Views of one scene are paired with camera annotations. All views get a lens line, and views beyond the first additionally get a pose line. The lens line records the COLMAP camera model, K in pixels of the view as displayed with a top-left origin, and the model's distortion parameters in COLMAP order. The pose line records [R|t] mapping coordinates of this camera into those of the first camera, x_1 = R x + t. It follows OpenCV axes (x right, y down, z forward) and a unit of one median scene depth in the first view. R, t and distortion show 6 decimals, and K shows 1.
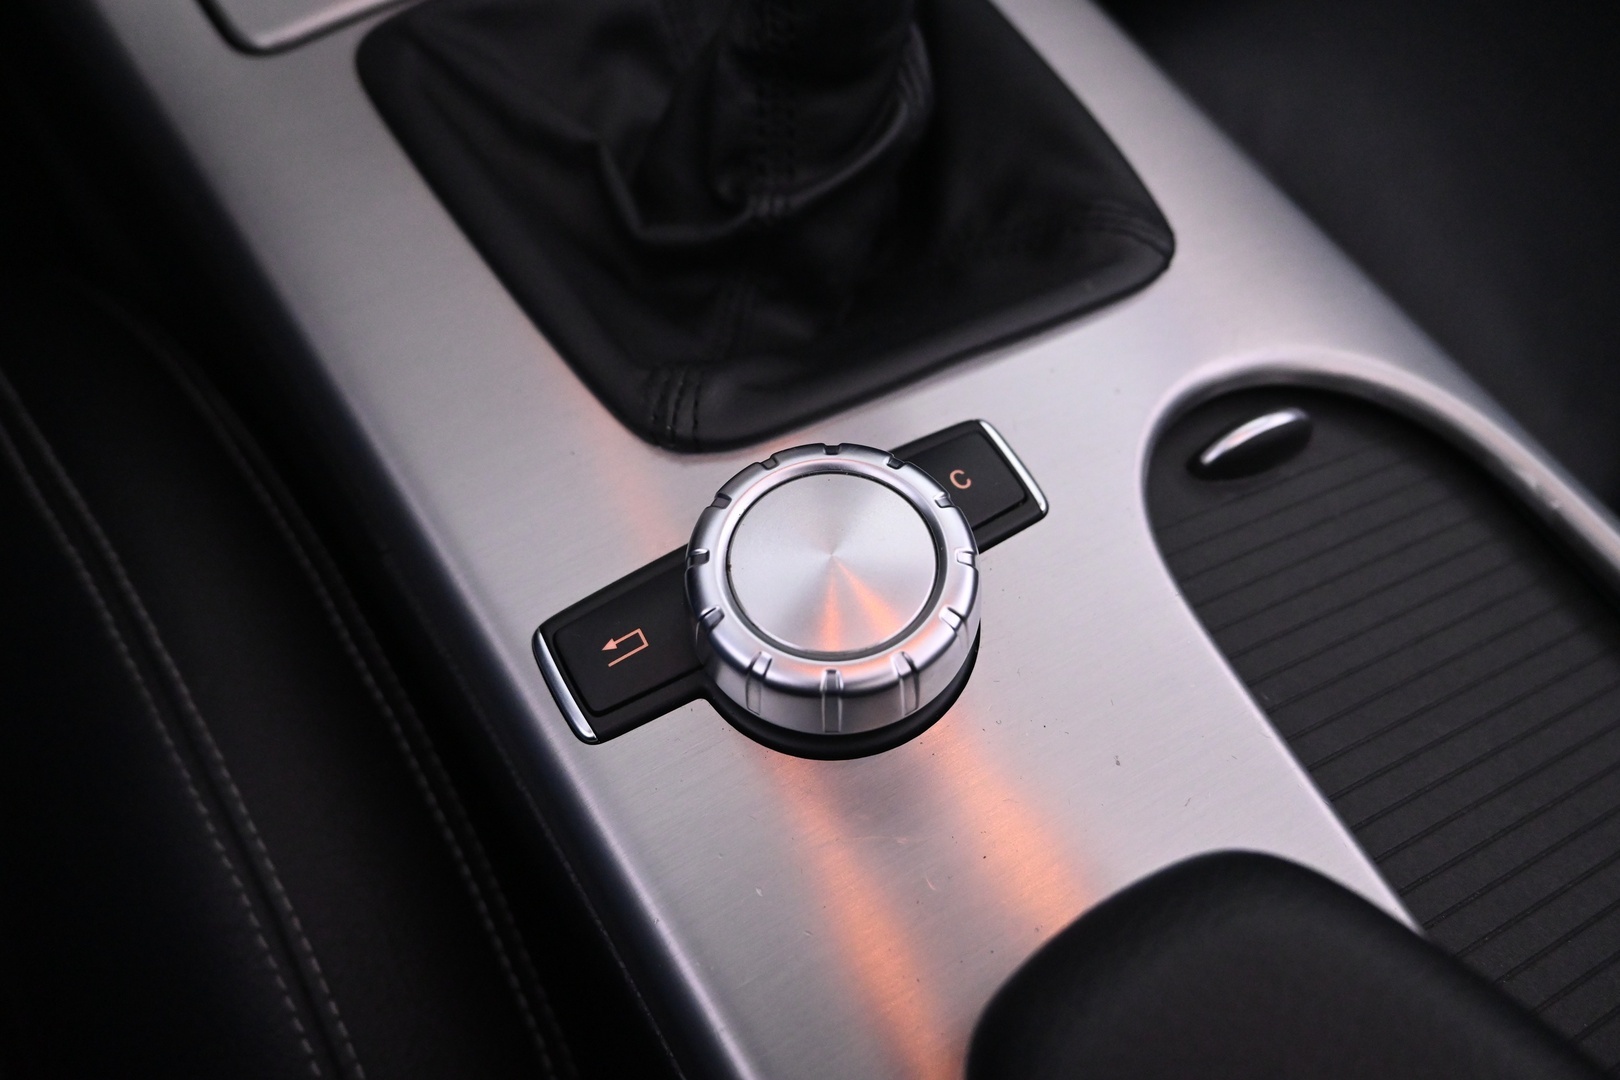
lens RADIAL K [[1099.0, 0, 801.8], [0, 1099.0, 540.3], [0, 0, 1]] dist [-0.003398, -0.000050]
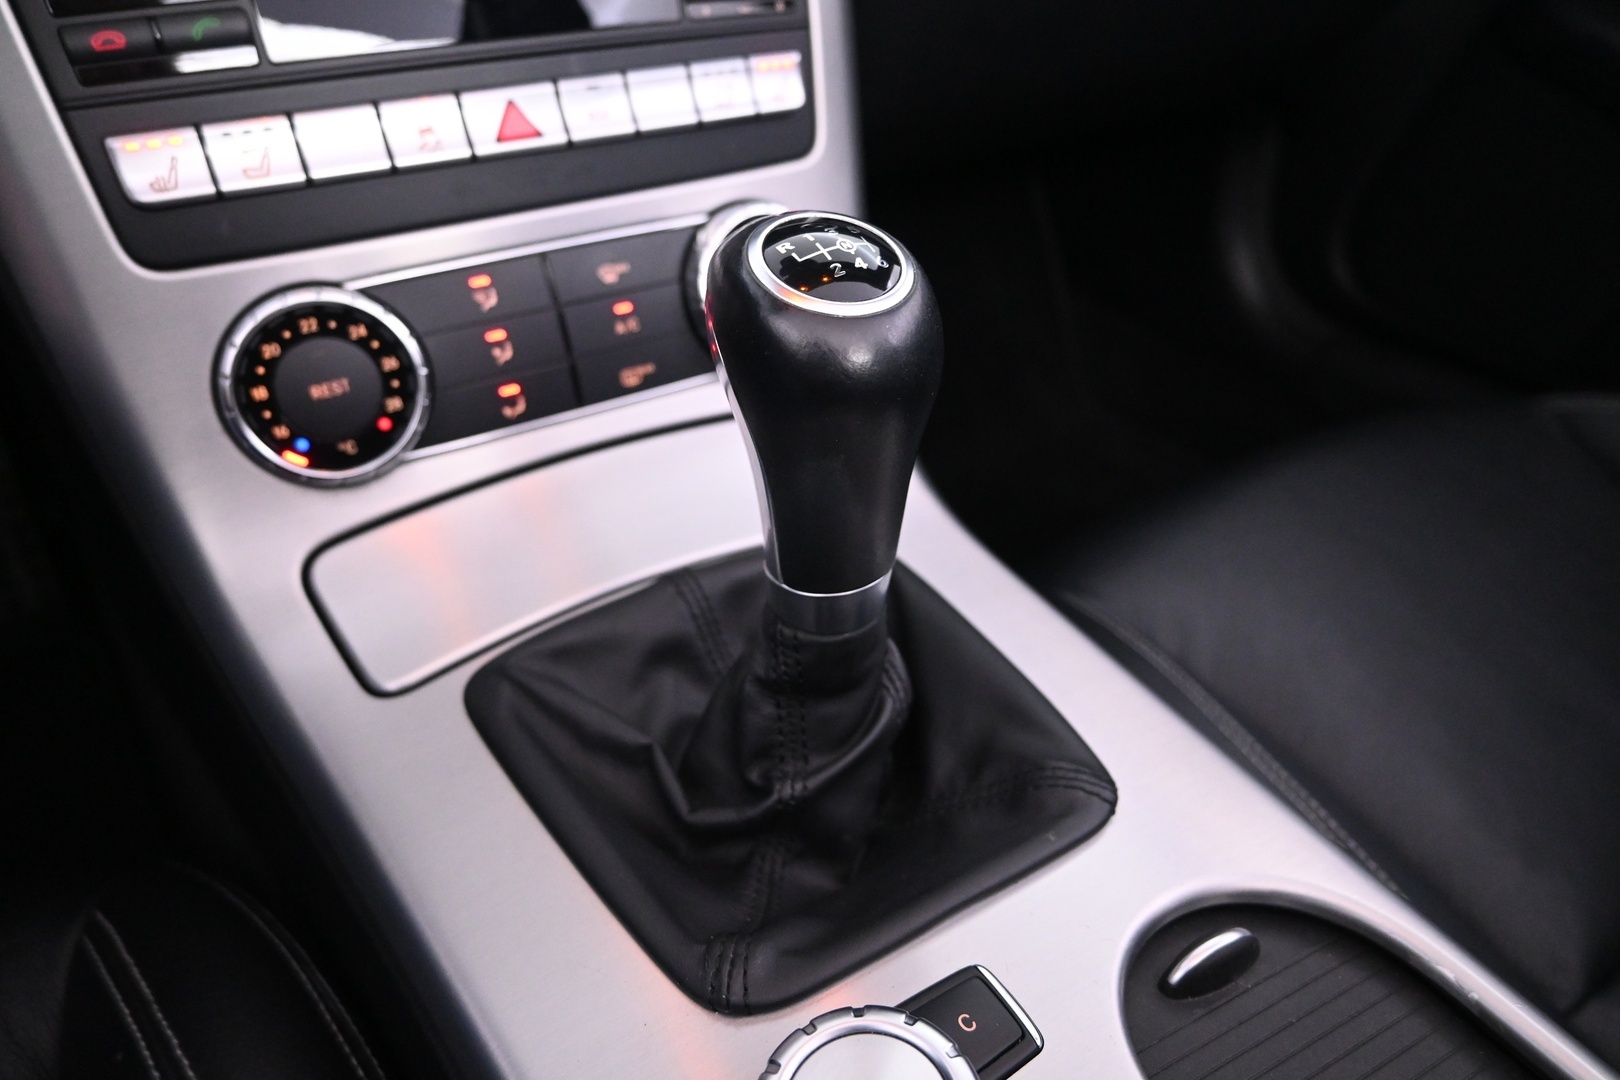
lens RADIAL K [[1099.0, 0, 808.0], [0, 1099.0, 543.5], [0, 0, 1]] dist [-0.003398, -0.000050]
pose [[0.996579, -0.082320, 0.007390, 0.003847], [0.078402, 0.913267, -0.399745, -0.057396], [0.026158, 0.398957, 0.916597, -0.273053]]
